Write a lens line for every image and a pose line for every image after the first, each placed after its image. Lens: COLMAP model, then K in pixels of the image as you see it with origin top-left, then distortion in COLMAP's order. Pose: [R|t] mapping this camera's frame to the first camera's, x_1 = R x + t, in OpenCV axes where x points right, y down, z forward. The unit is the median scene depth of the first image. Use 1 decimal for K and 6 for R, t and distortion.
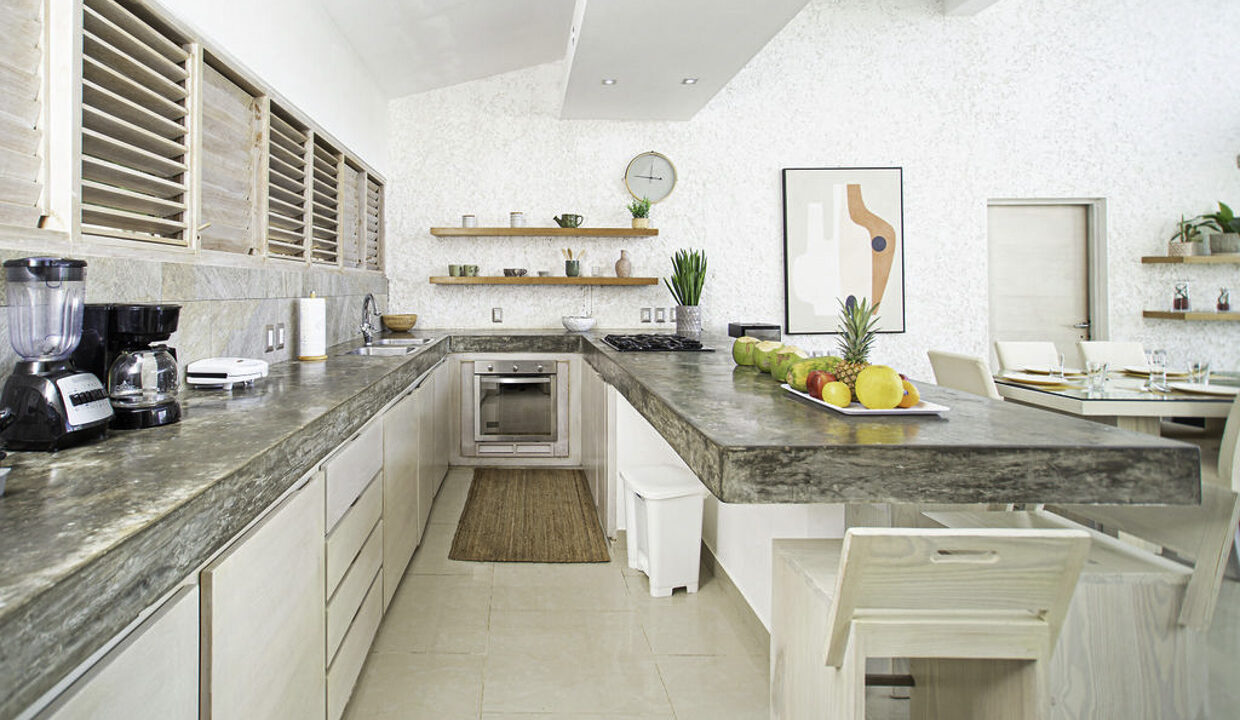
lens RADIAL K [[625.1, 0, 559.7], [0, 625.1, 277.2], [0, 0, 1]] dist [0.026822, 0.007207]
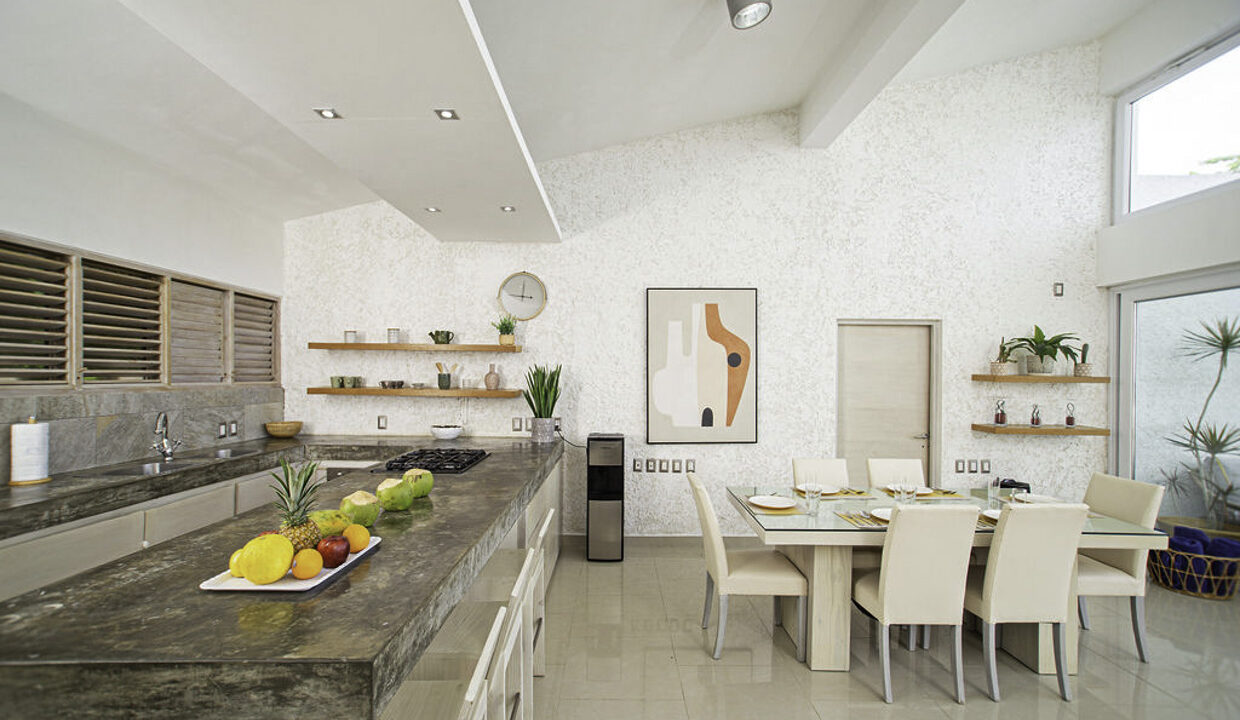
lens RADIAL K [[548.7, 0, 630.8], [0, 548.7, 379.8], [0, 0, 1]] dist [-0.021020, 0.013929]
pose [[0.999880, 0.009020, -0.012562, 0.342931], [-0.008767, 0.999761, 0.020018, -0.036617], [0.012740, -0.019905, 0.999721, 0.065989]]
